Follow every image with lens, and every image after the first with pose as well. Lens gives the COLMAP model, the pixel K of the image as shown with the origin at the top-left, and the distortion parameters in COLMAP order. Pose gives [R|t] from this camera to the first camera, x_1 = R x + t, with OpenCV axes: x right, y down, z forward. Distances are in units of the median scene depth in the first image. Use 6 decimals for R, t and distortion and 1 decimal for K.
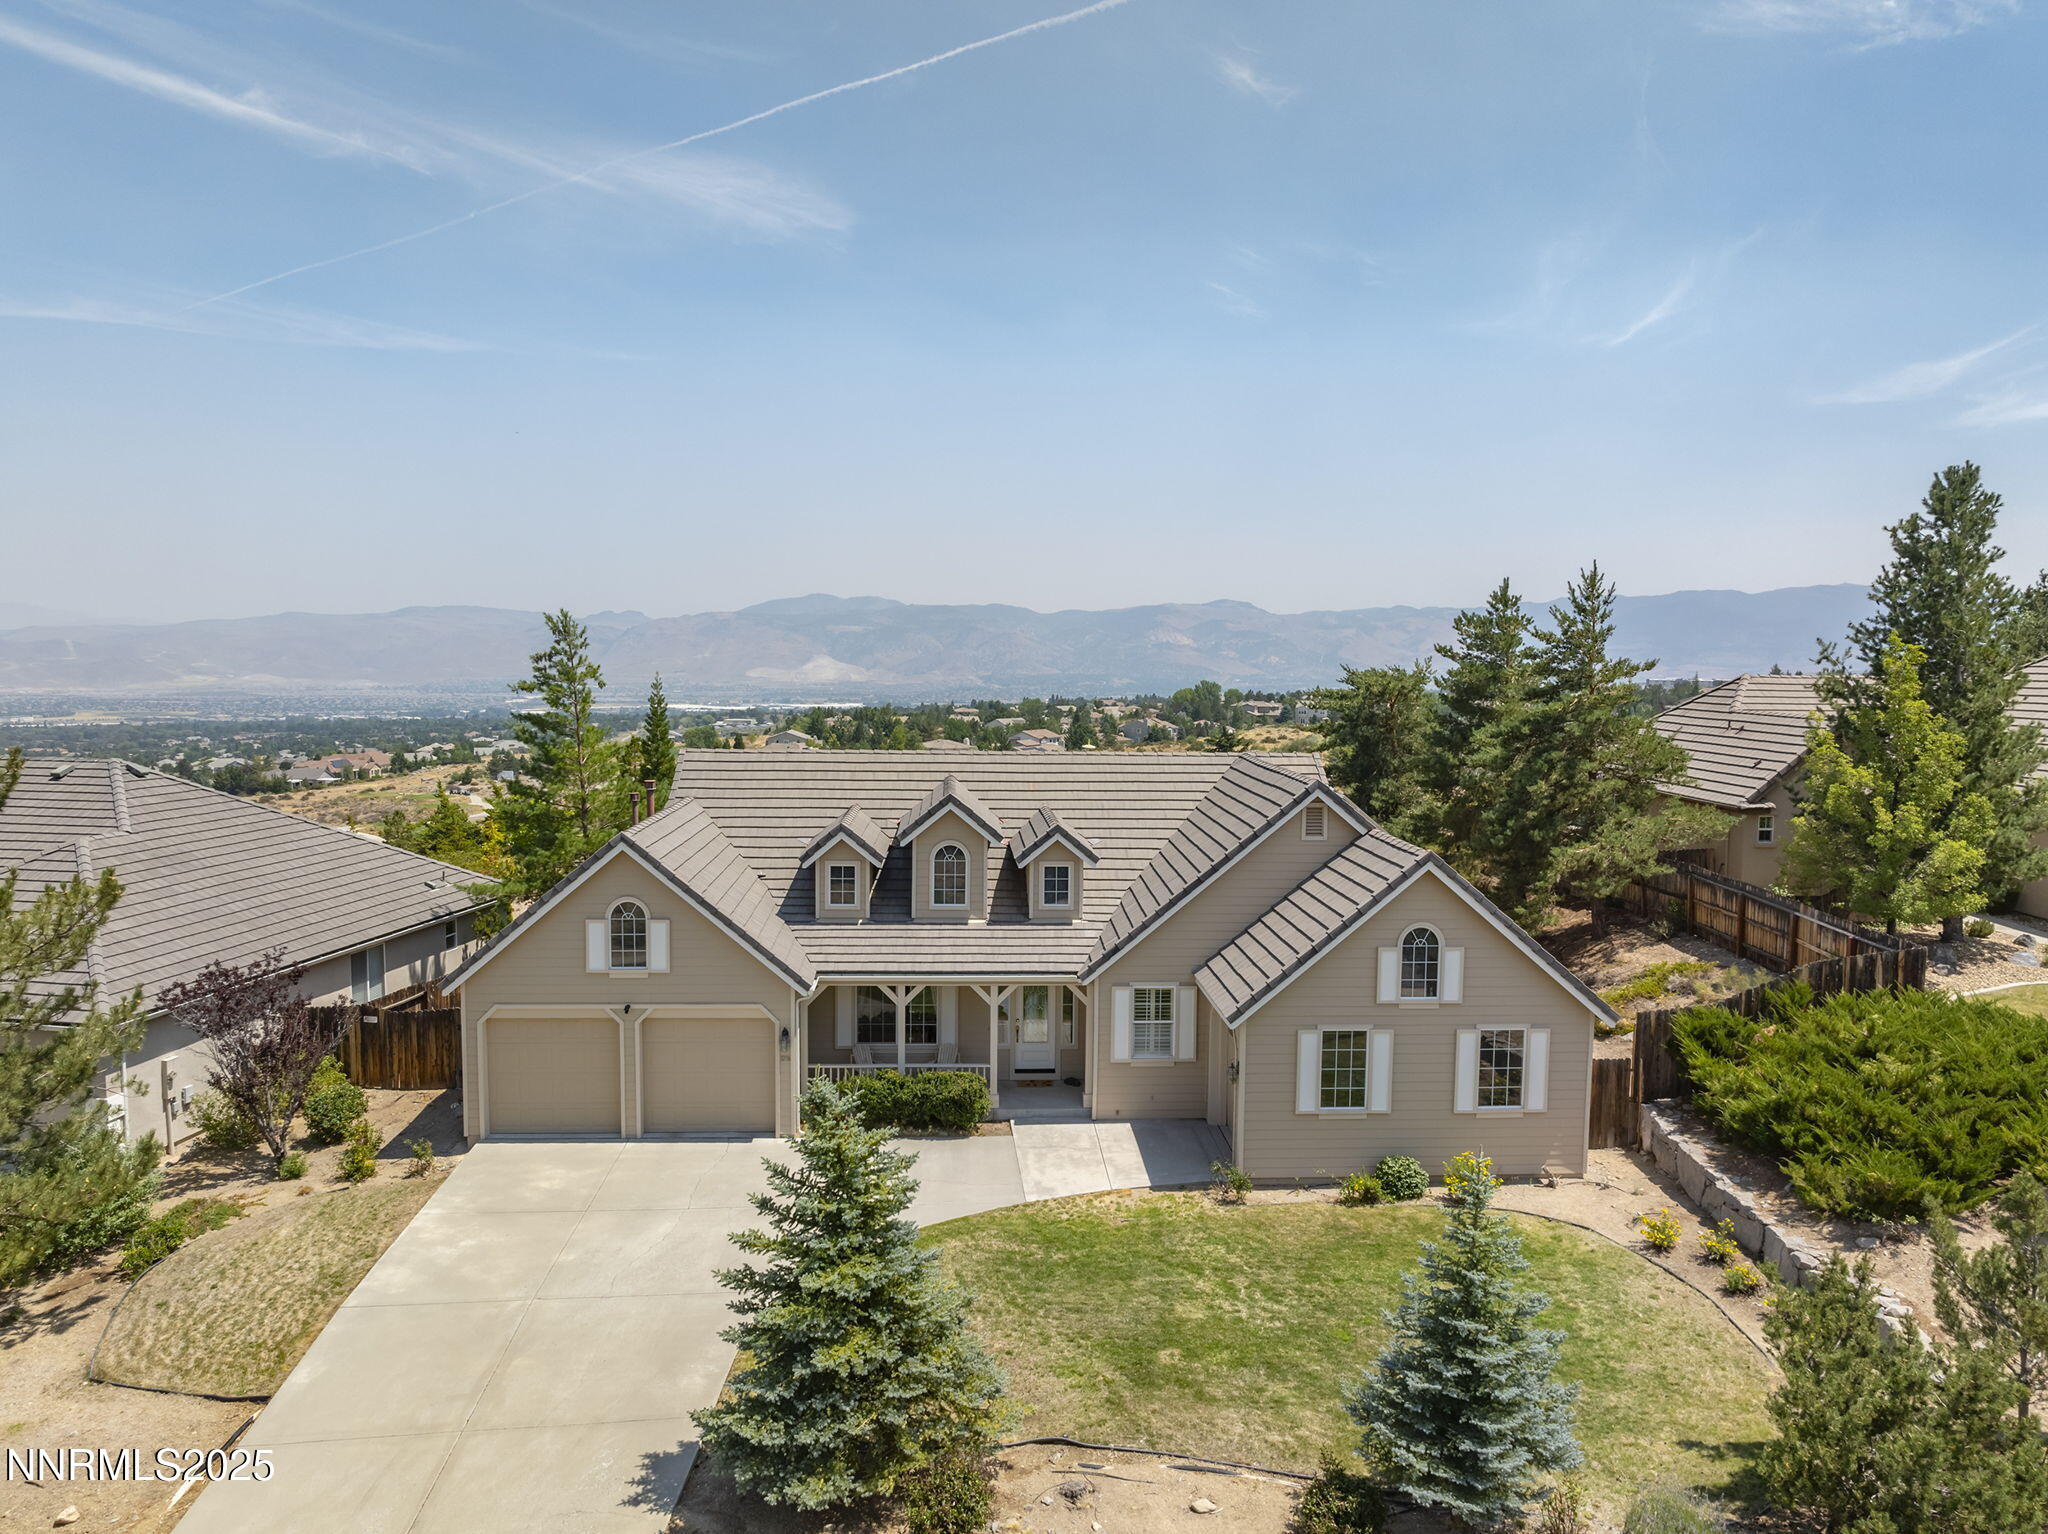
lens RADIAL K [[1441.4, 0, 1024.0], [0, 1441.4, 758.8], [0, 0, 1]] dist [-0.040658, 0.031444]
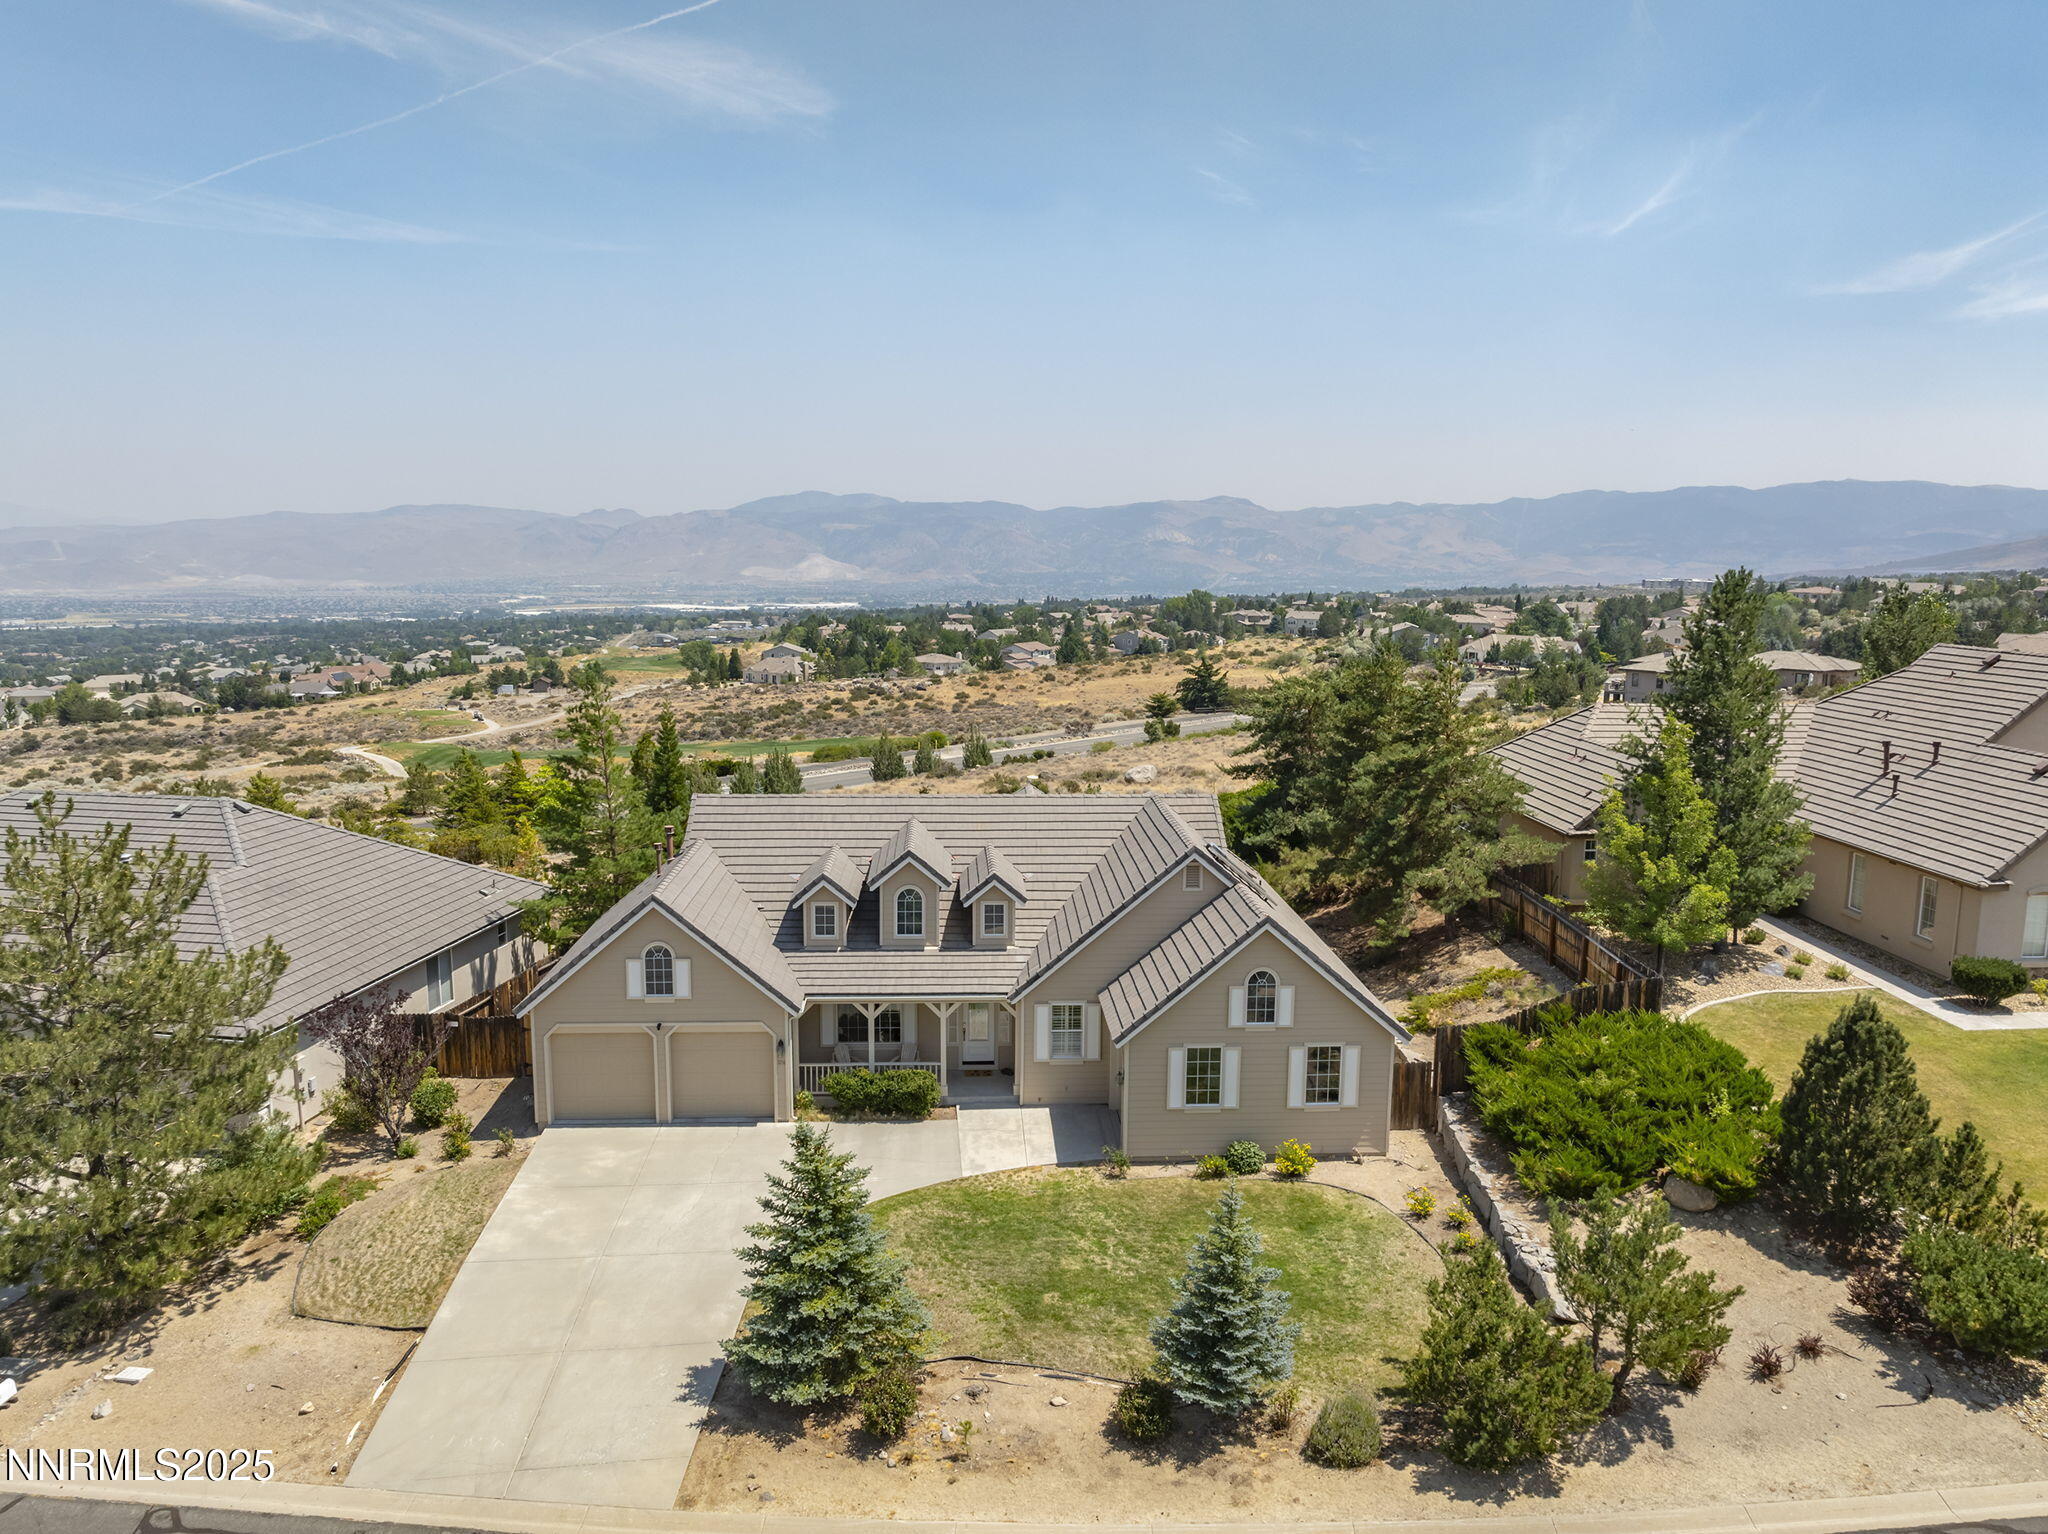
lens RADIAL K [[1441.2, 0, 1023.3], [0, 1441.2, 758.8], [0, 0, 1]] dist [-0.035684, 0.022508]
pose [[0.999996, -0.002283, 0.001814, 0.053581], [0.002150, 0.997517, 0.070397, -0.164485], [-0.001970, -0.070393, 0.997517, -0.291742]]
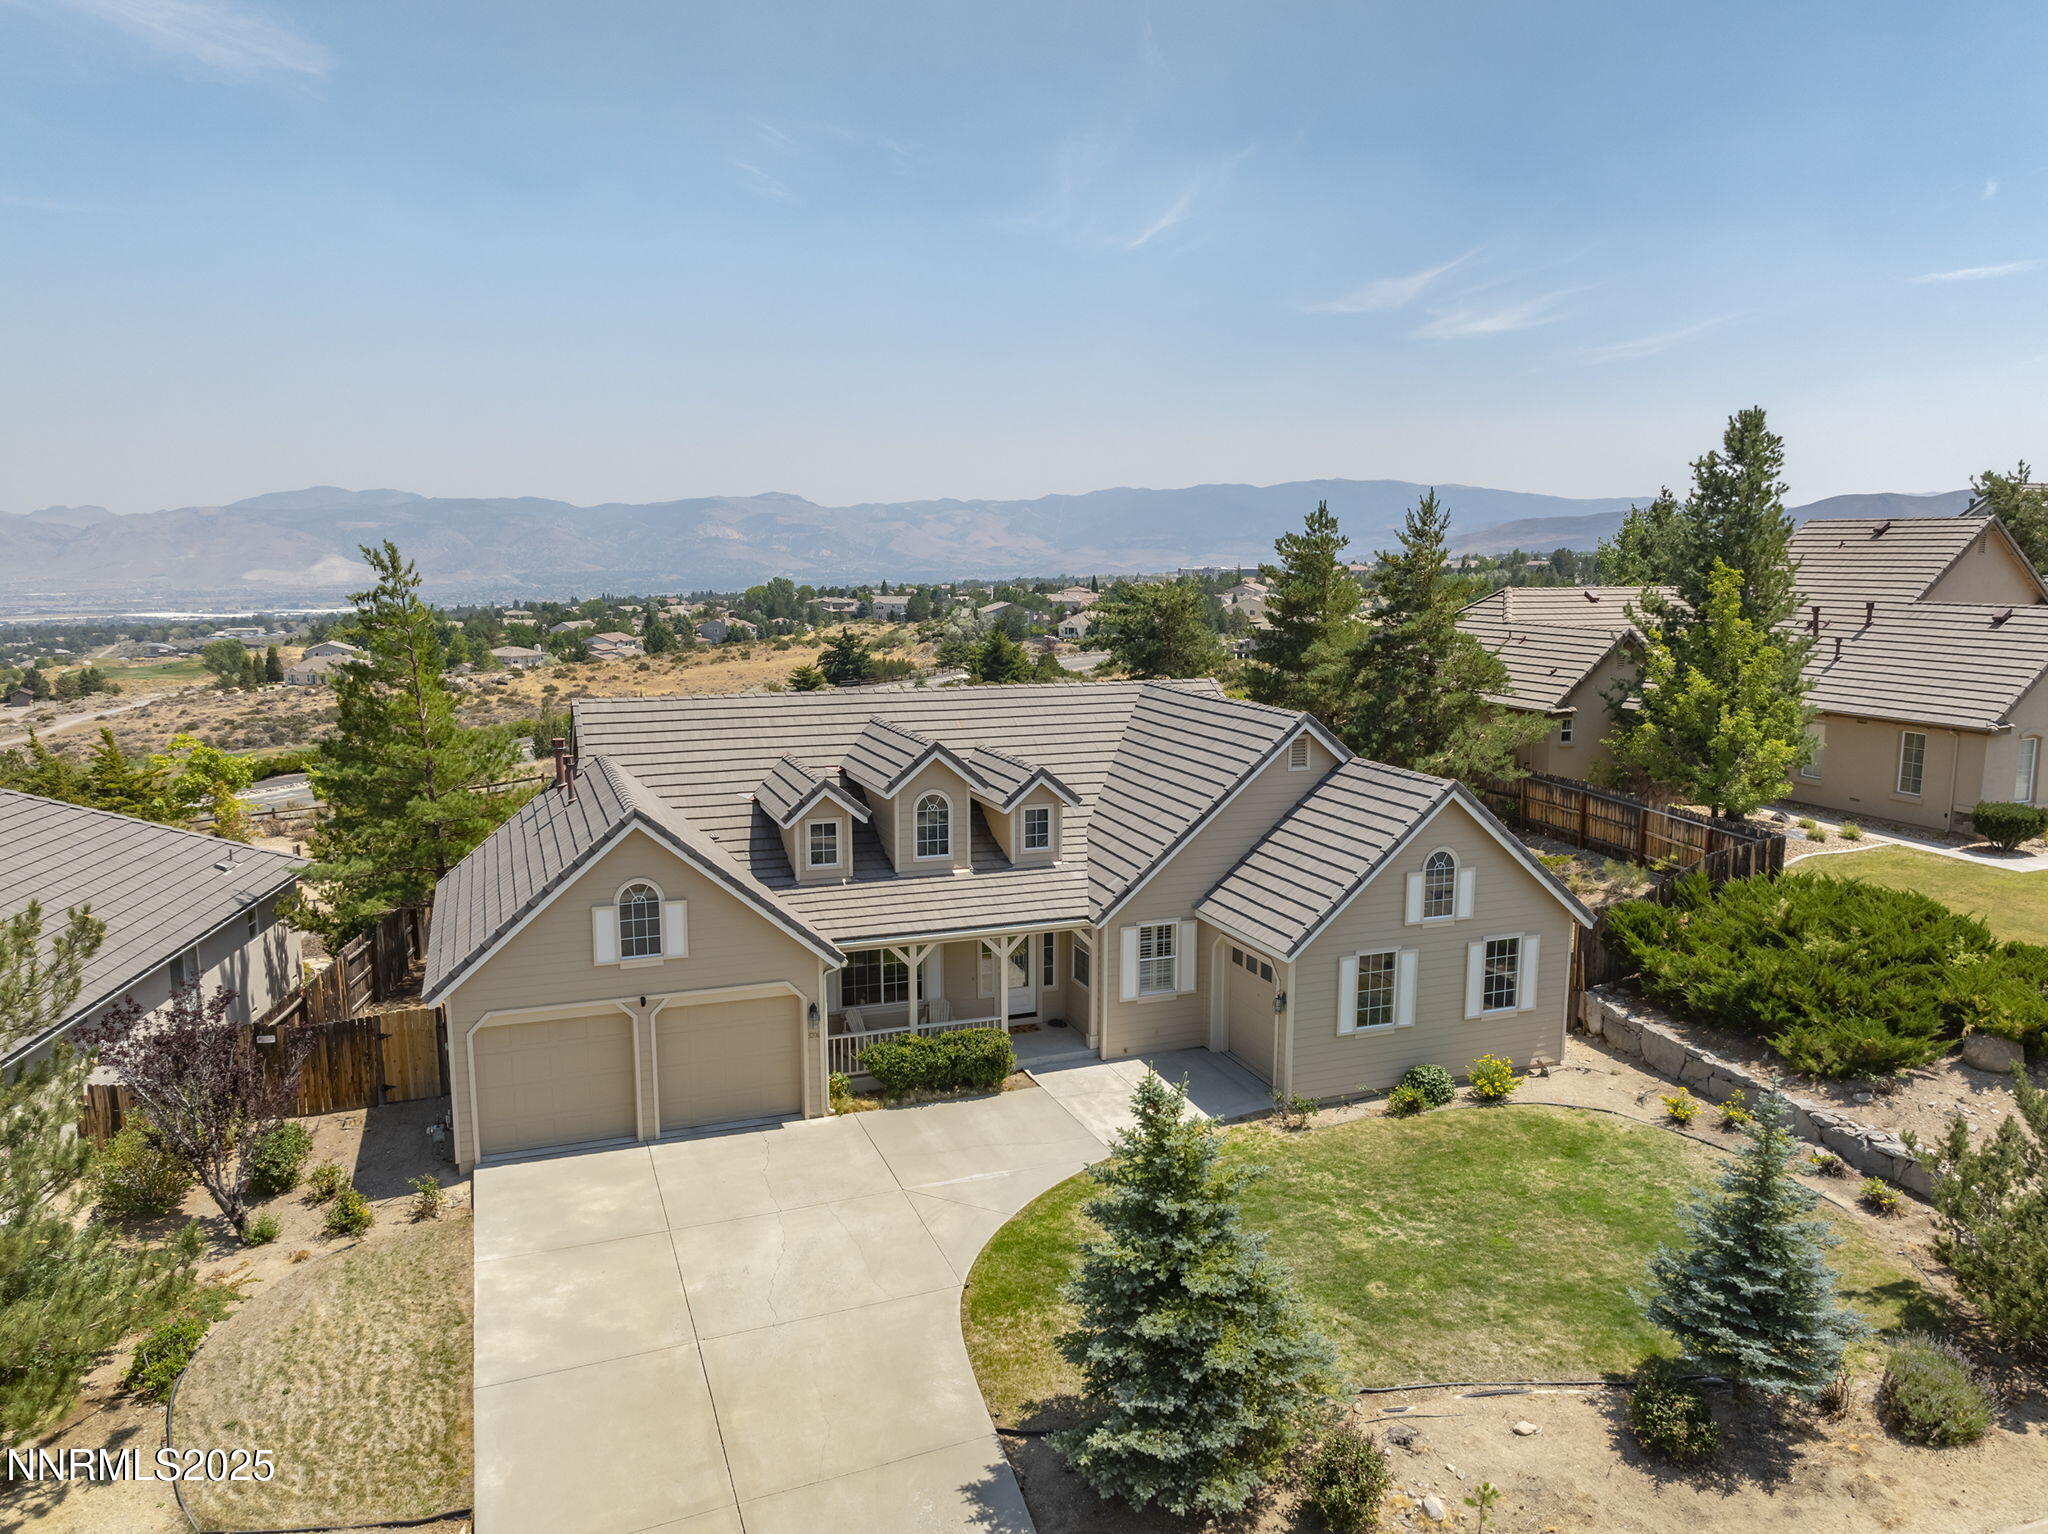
lens RADIAL K [[1441.4, 0, 1024.0], [0, 1441.4, 758.8], [0, 0, 1]] dist [-0.040658, 0.031444]
pose [[0.952902, -0.052651, 0.298672, -0.321665], [0.030732, 0.996509, 0.077620, -0.041766], [-0.301716, -0.064785, 0.951194, 0.082713]]
